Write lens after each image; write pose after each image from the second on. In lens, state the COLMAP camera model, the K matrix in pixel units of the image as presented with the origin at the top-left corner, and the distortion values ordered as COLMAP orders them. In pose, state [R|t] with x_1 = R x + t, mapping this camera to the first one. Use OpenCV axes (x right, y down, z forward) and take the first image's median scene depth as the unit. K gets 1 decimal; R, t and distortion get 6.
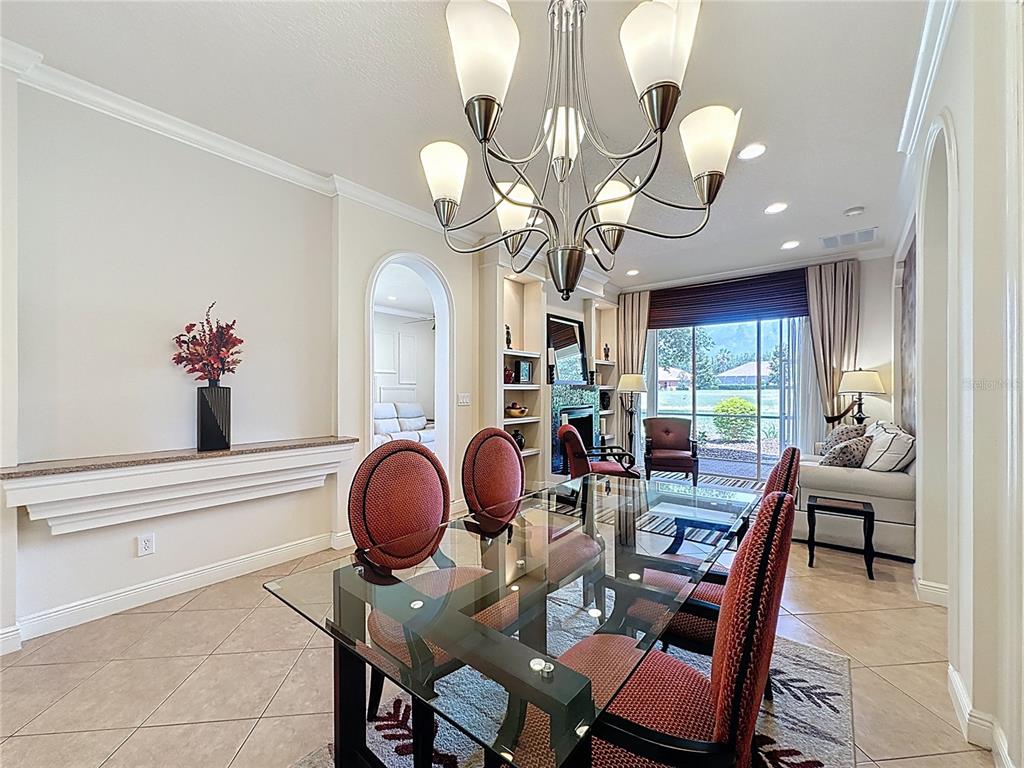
lens RADIAL K [[418.6, 0, 509.3], [0, 418.6, 389.8], [0, 0, 1]] dist [-0.005338, 0.000873]
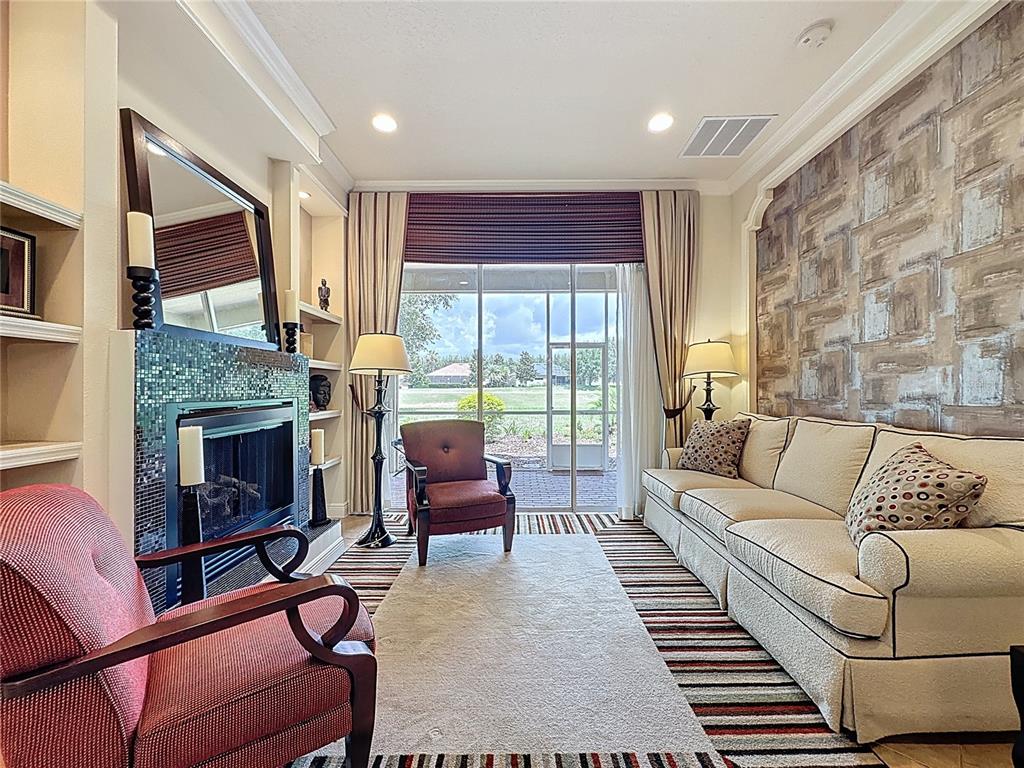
lens RADIAL K [[418.6, 0, 513.5], [0, 418.6, 387.2], [0, 0, 1]] dist [-0.005338, 0.000873]
pose [[0.782409, 0.002045, 0.622762, 0.110904], [0.000489, 0.999992, -0.003897, 0.025481], [-0.622765, 0.003354, 0.782402, 0.525099]]
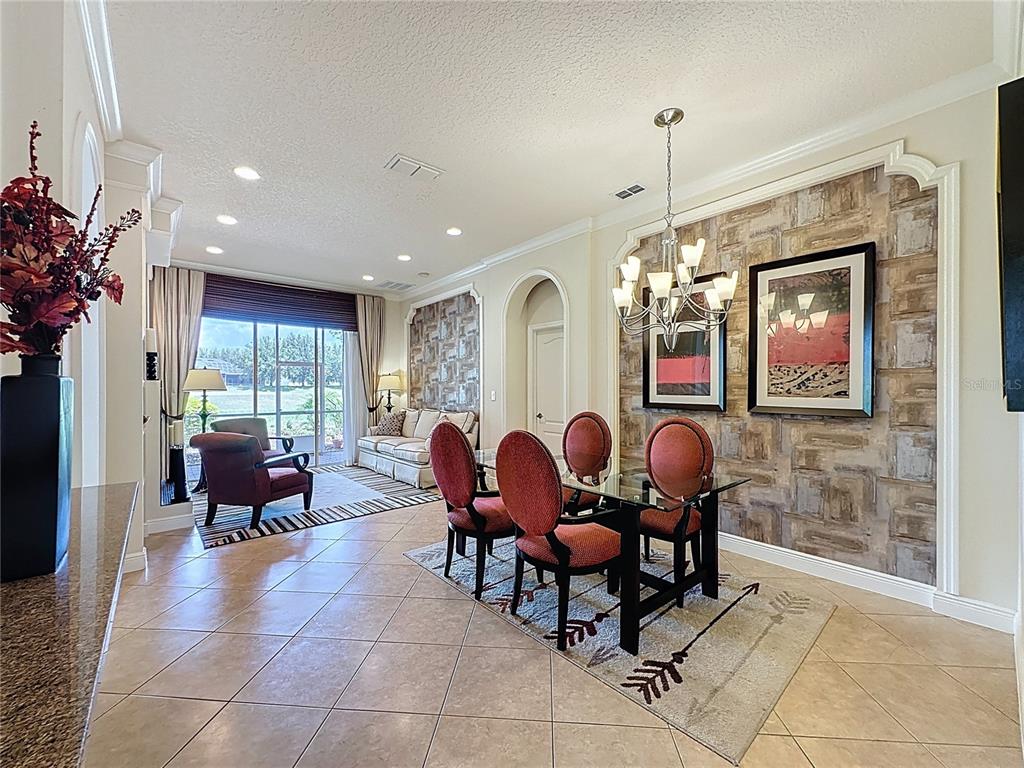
lens RADIAL K [[418.6, 0, 513.4], [0, 418.6, 389.2], [0, 0, 1]] dist [-0.005338, 0.000873]
pose [[0.186915, -0.003429, 0.982370, -0.420985], [-0.000634, 0.999993, 0.003612, -0.001336], [-0.982376, -0.001298, 0.186911, 0.240220]]
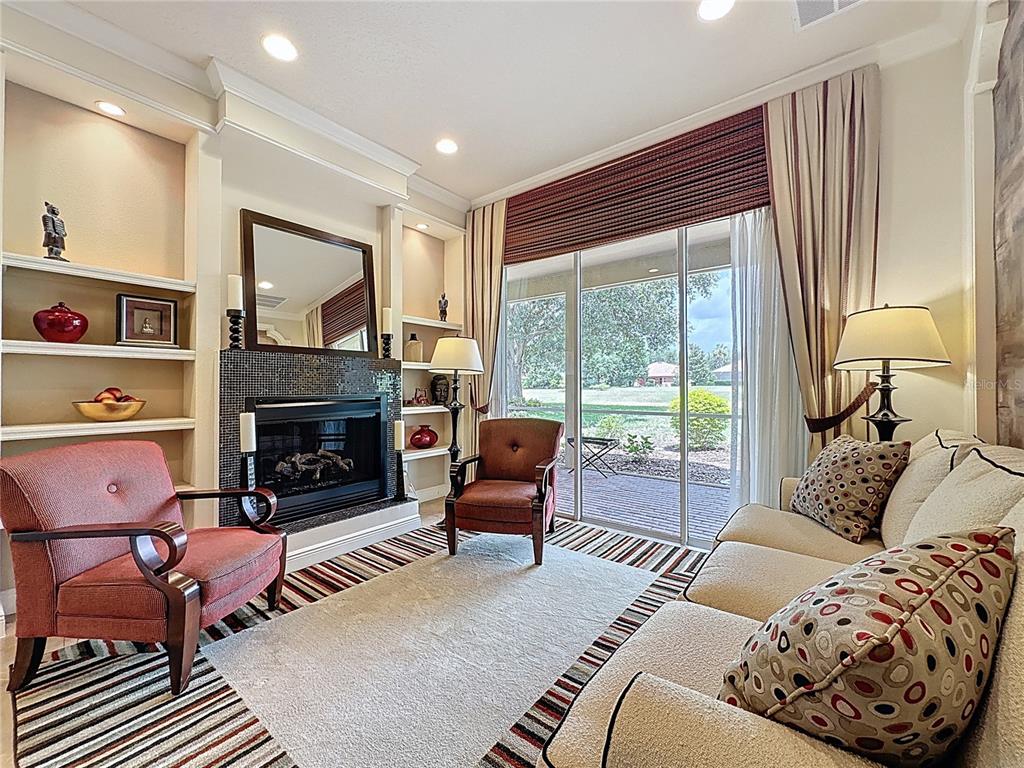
lens RADIAL K [[418.6, 0, 506.6], [0, 418.6, 382.0], [0, 0, 1]] dist [-0.005338, 0.000873]
pose [[0.999995, -0.000435, -0.003241, 0.369431], [0.000400, 0.999944, -0.010565, 0.024884], [0.003245, 0.010563, 0.999939, 0.464909]]
